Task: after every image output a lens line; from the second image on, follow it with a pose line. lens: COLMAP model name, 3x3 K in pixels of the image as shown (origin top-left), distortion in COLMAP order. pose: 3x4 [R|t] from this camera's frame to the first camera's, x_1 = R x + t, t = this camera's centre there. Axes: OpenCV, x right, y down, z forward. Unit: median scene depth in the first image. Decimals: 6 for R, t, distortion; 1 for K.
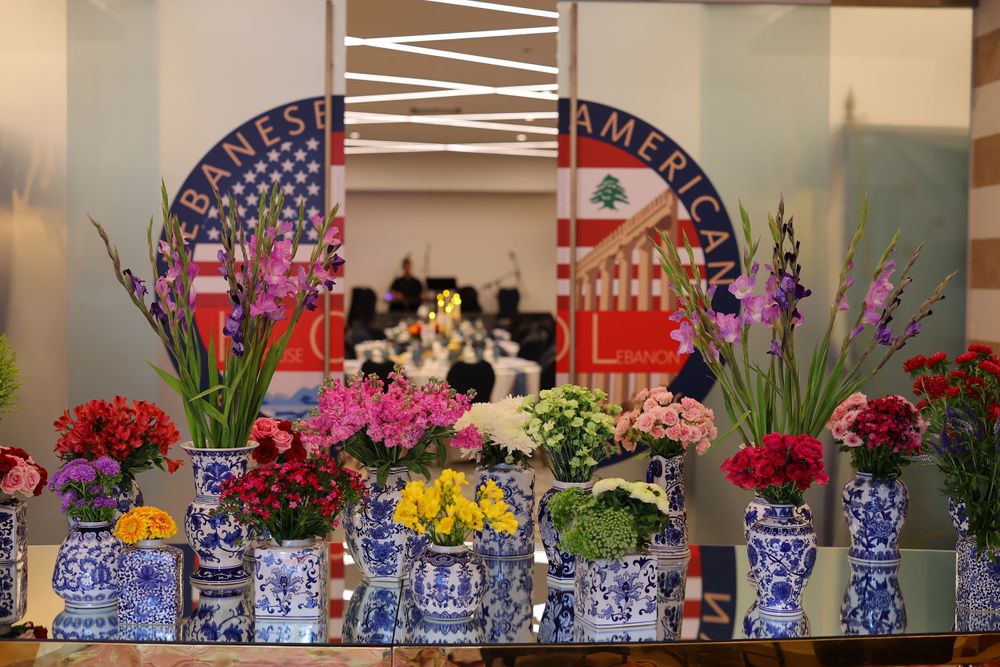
lens RADIAL K [[1469.1, 0, 501.4], [0, 1469.1, 307.2], [0, 0, 1]] dist [-0.019569, -0.030761]
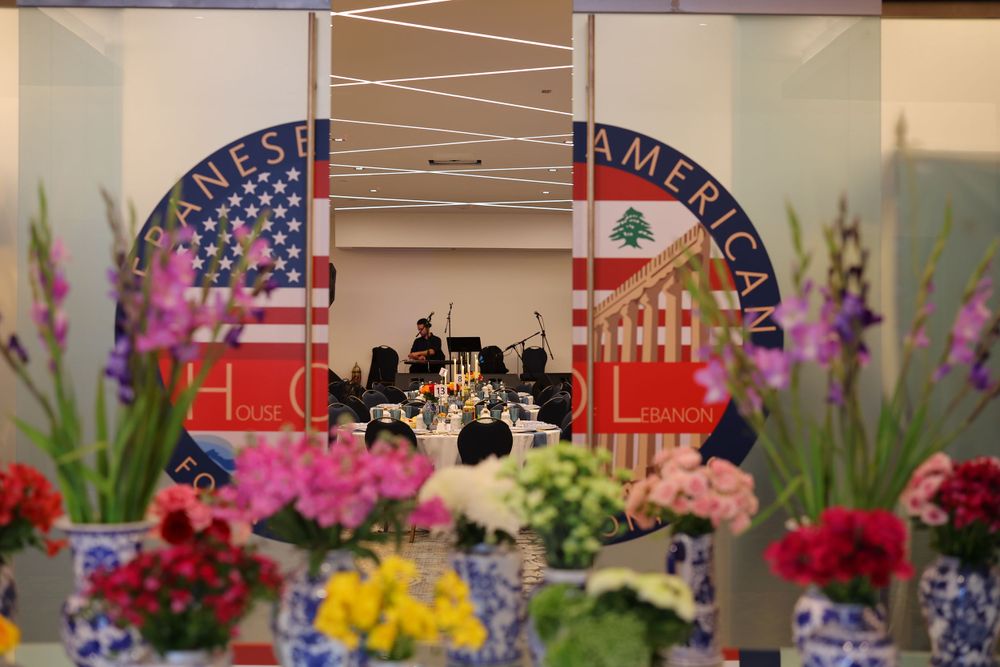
lens RADIAL K [[1457.3, 0, 486.9], [0, 1457.3, 339.2], [0, 0, 1]] dist [-0.127780, 0.502564]
pose [[0.999355, -0.003049, -0.035789, 0.018728], [0.002209, 0.999721, -0.023501, 0.009030], [0.035851, 0.023407, 0.999083, 0.134920]]
